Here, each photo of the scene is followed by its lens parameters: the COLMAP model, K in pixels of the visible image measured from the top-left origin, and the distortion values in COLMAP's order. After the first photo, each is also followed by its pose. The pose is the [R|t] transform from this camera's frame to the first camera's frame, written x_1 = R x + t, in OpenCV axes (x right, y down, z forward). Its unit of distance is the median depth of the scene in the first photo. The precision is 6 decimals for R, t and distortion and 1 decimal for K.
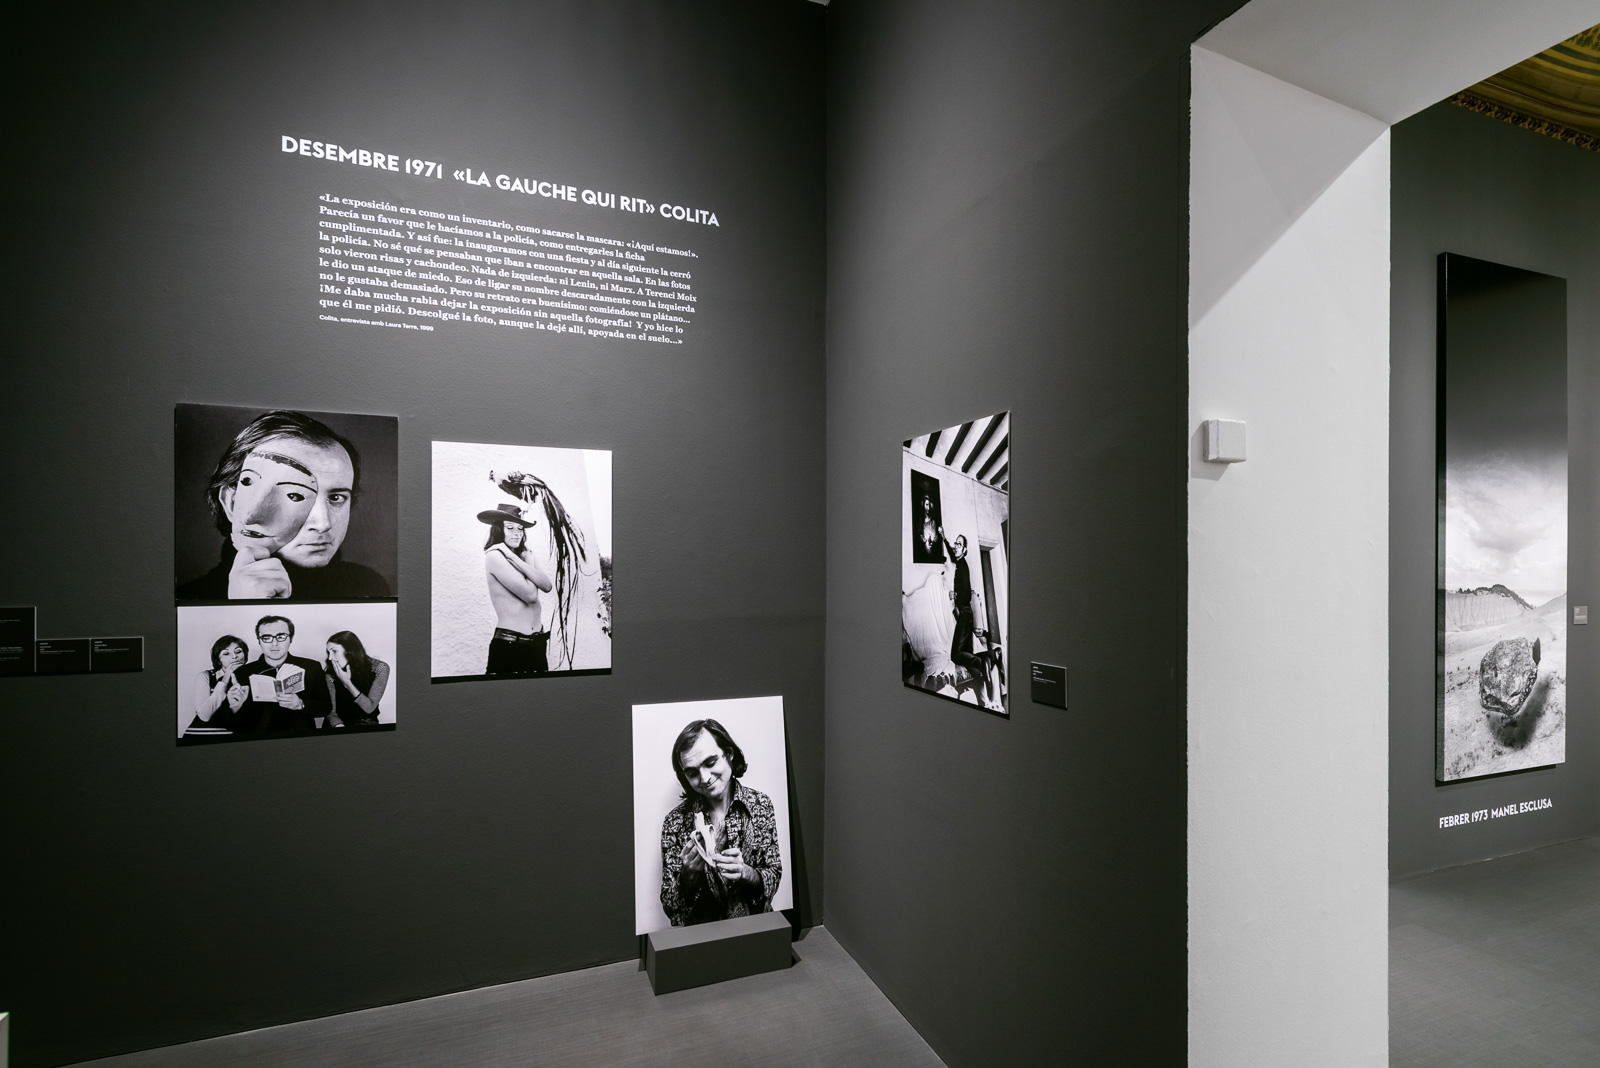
lens RADIAL K [[758.6, 0, 801.0], [0, 758.6, 558.9], [0, 0, 1]] dist [0.009531, -0.002879]
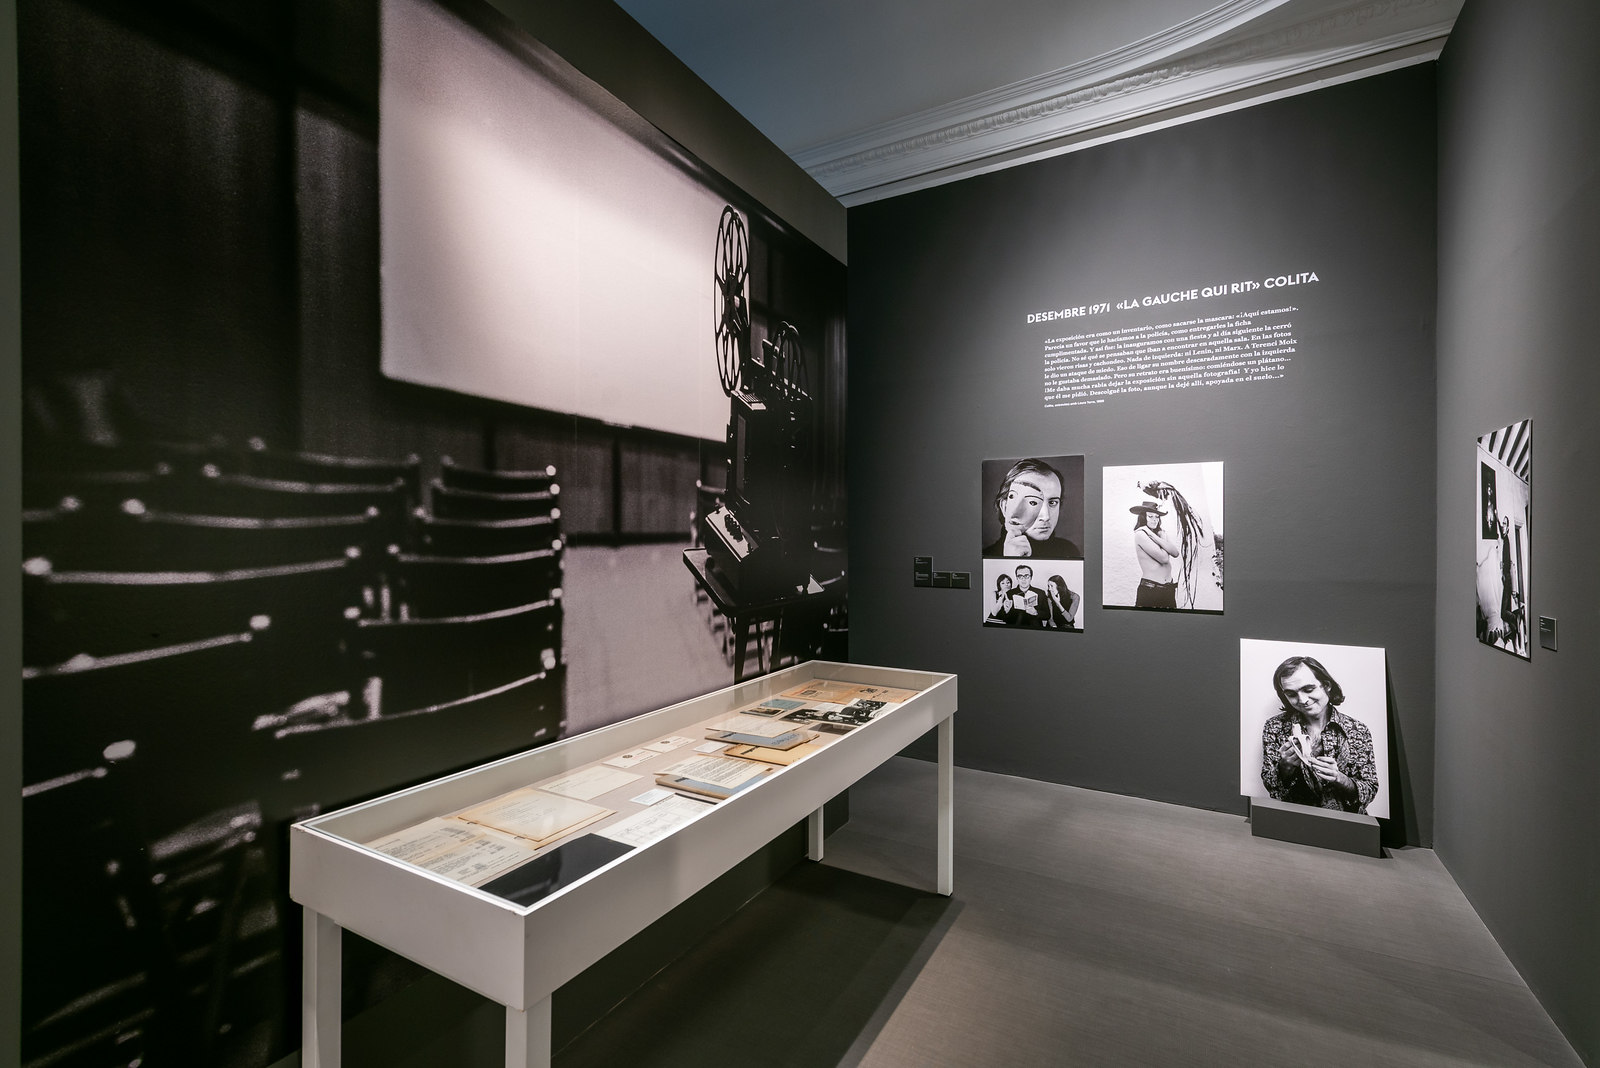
lens RADIAL K [[723.6, 0, 801.1], [0, 723.6, 533.3], [0, 0, 1]] dist [0.027526, -0.006792]
pose [[0.625189, -0.002892, -0.780468, 0.365476], [0.000196, 0.999994, -0.003549, 0.000210], [0.780473, 0.002066, 0.625186, -0.551354]]
